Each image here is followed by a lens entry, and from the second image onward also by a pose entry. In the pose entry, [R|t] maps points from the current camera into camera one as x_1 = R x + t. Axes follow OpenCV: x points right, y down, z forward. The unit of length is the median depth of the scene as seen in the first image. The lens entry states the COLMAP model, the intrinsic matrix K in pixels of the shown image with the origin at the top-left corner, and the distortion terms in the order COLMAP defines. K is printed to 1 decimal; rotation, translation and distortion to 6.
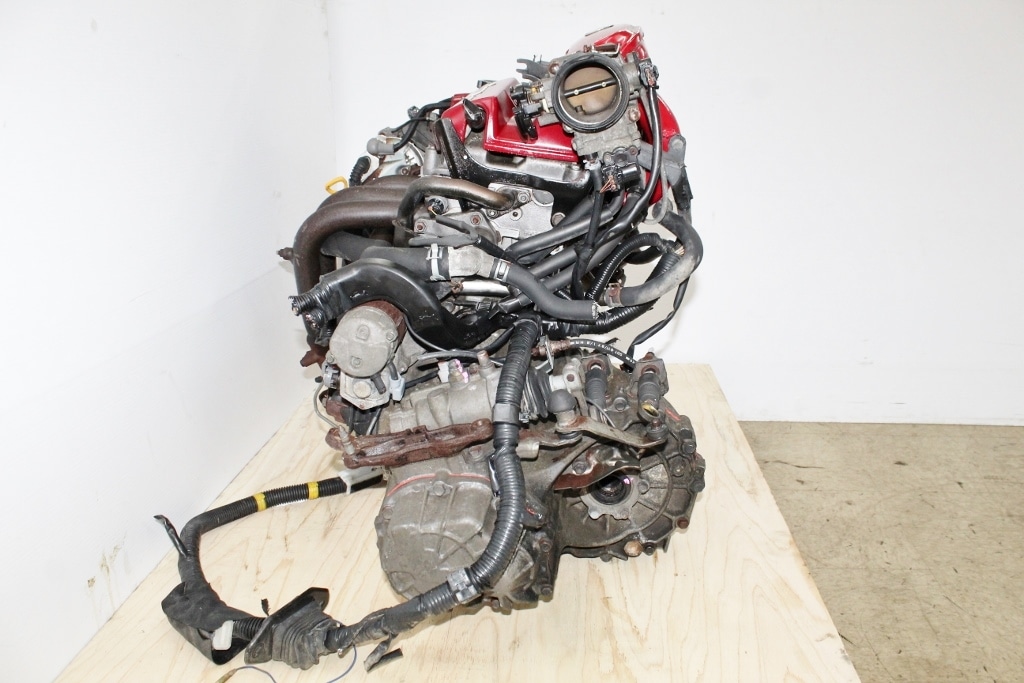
lens RADIAL K [[850.8, 0, 507.0], [0, 850.8, 333.8], [0, 0, 1]] dist [-0.137935, 0.098073]
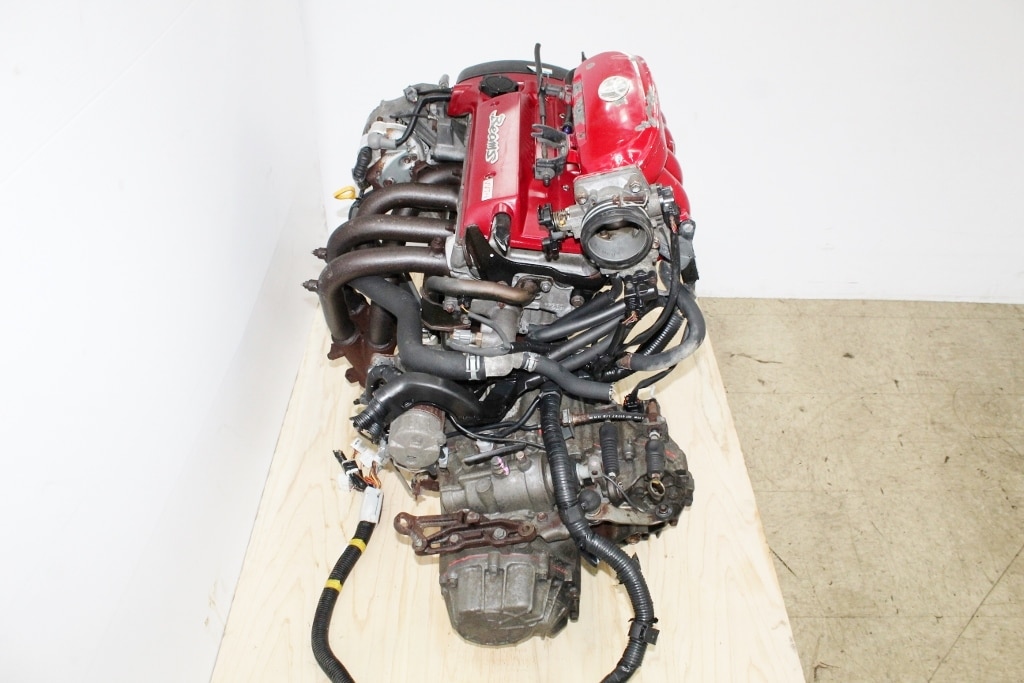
lens RADIAL K [[850.8, 0, 511.4], [0, 850.8, 345.8], [0, 0, 1]] dist [-0.137935, 0.098073]
pose [[0.996750, -0.051084, 0.062291, -0.074189], [0.022756, 0.920283, 0.390591, -0.400203], [-0.077279, -0.387904, 0.918454, -0.020352]]
